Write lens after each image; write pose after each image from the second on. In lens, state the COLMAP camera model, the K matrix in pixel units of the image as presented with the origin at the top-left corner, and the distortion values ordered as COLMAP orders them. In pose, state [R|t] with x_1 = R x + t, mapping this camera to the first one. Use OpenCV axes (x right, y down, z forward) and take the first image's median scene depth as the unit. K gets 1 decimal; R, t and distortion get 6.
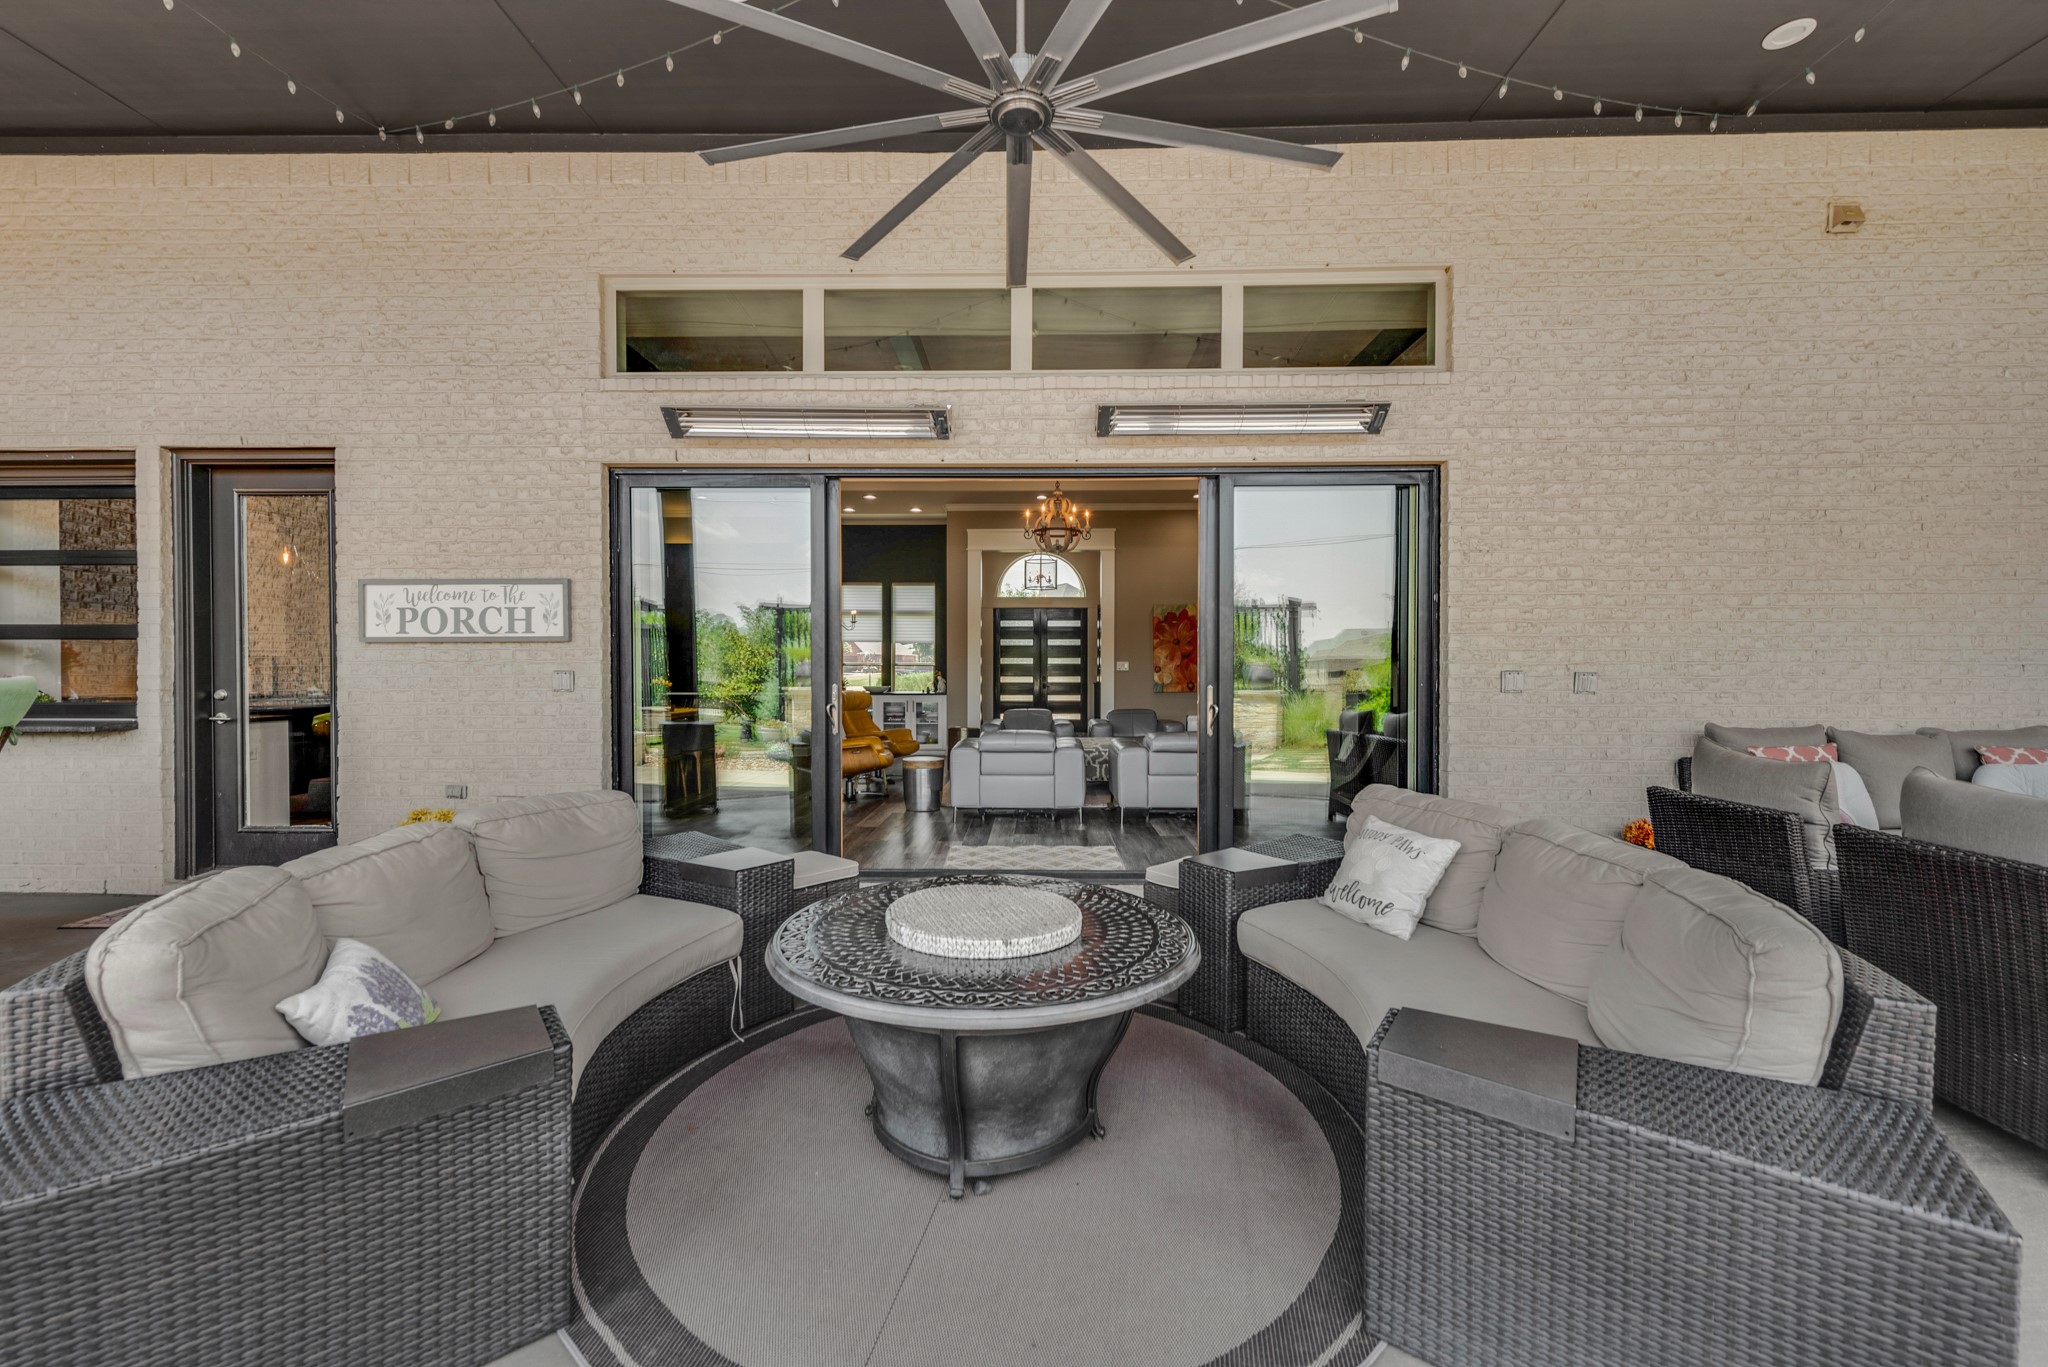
lens RADIAL K [[846.1, 0, 1024.0], [0, 846.1, 683.5], [0, 0, 1]] dist [0.025699, -0.007011]
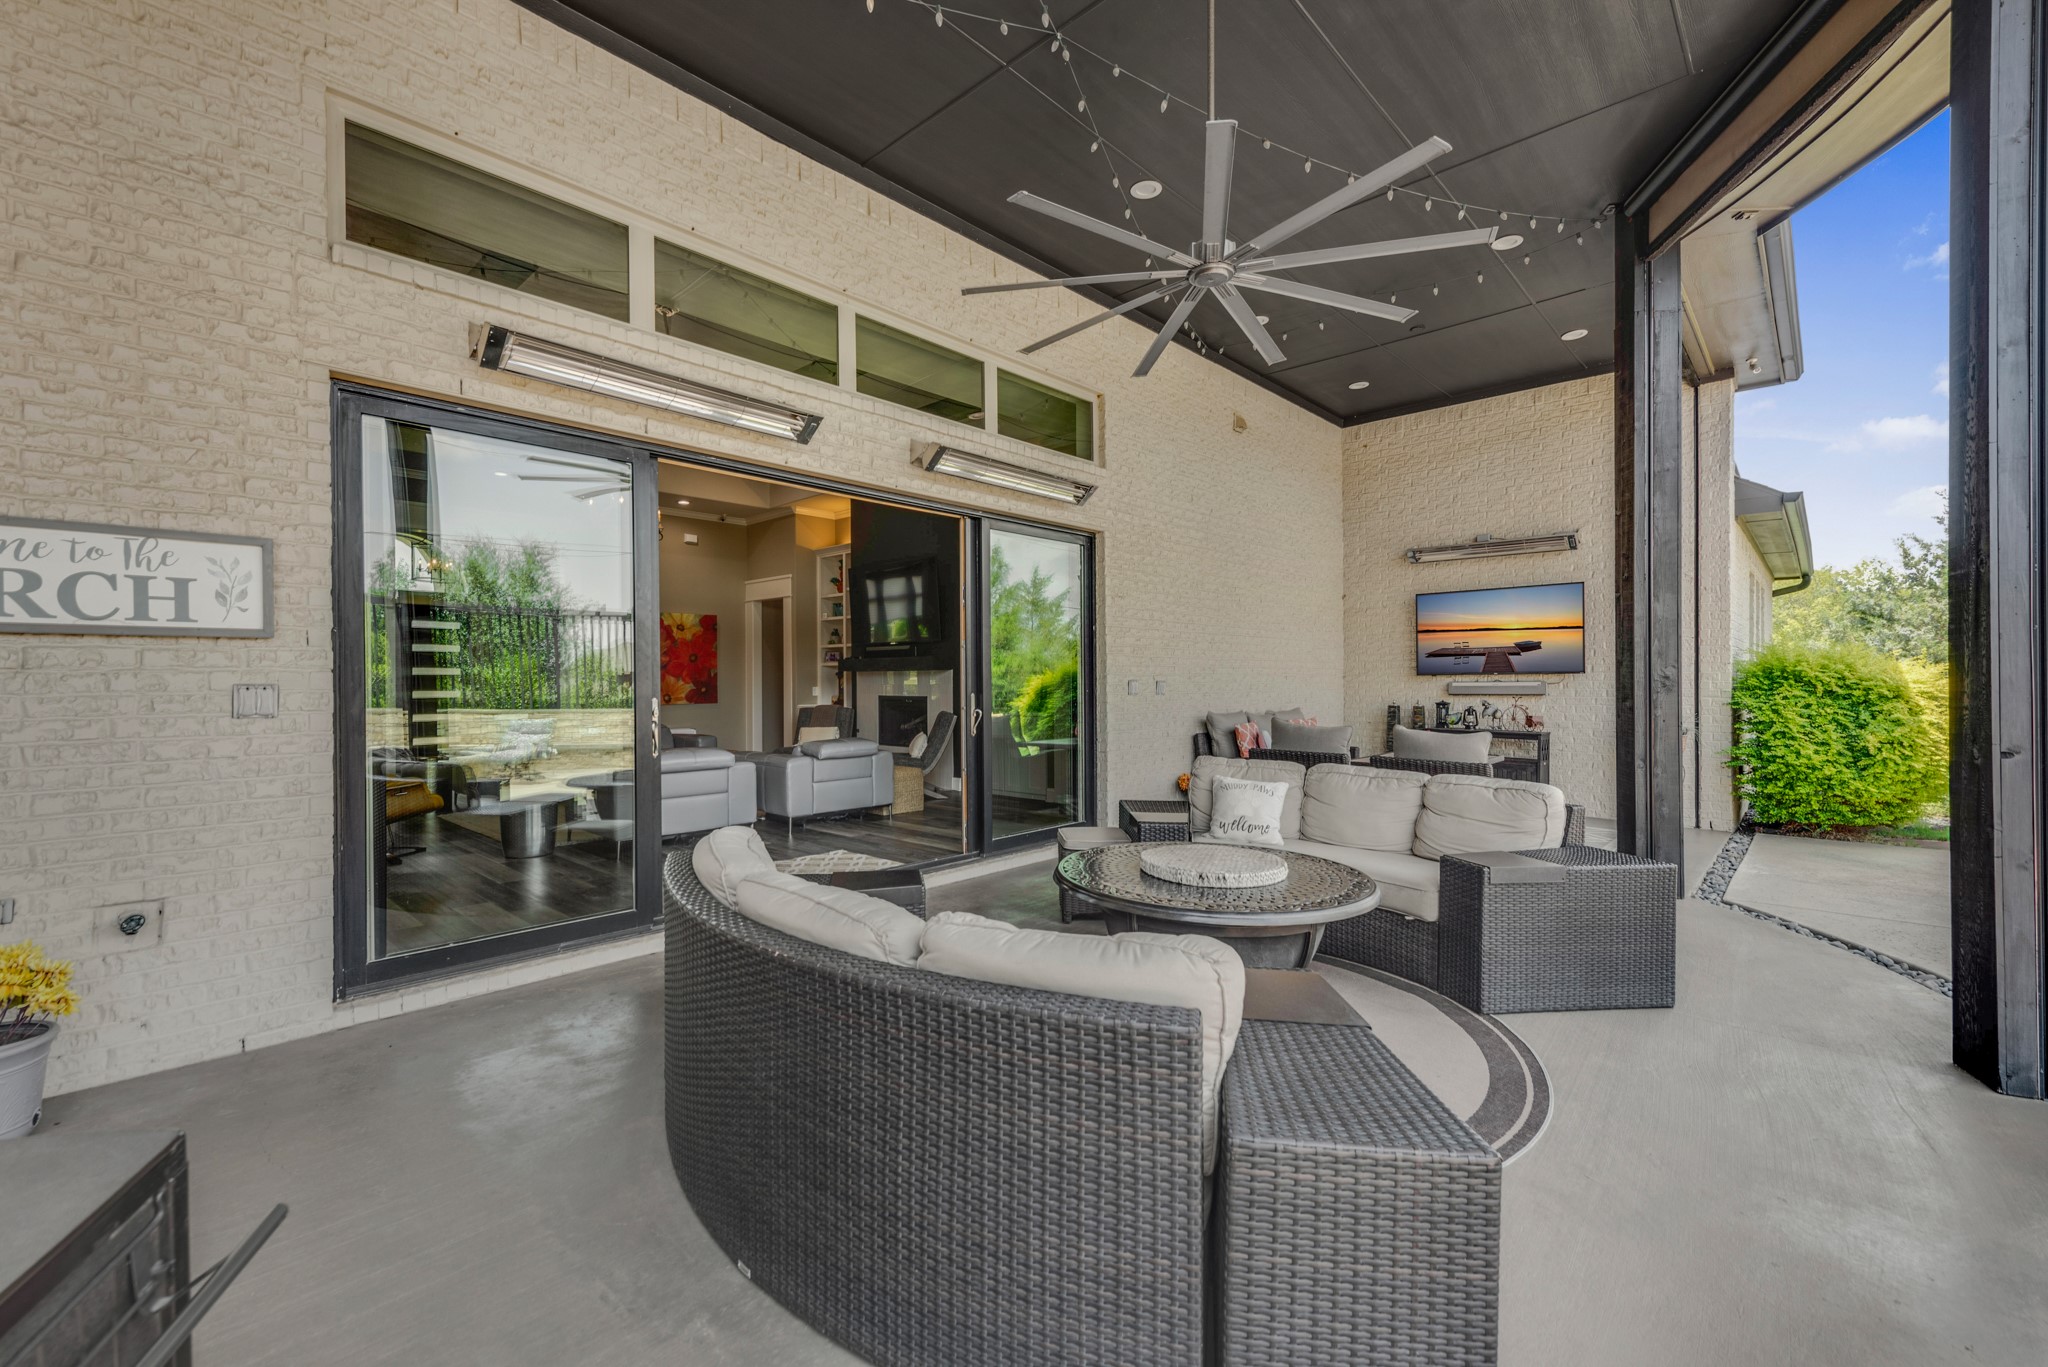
lens RADIAL K [[846.1, 0, 1024.0], [0, 846.1, 683.5], [0, 0, 1]] dist [0.025699, -0.007011]
pose [[0.674473, -0.005709, 0.738278, -0.627131], [0.016125, 0.999845, -0.007000, -0.001947], [-0.738124, 0.016626, 0.674461, 0.157647]]
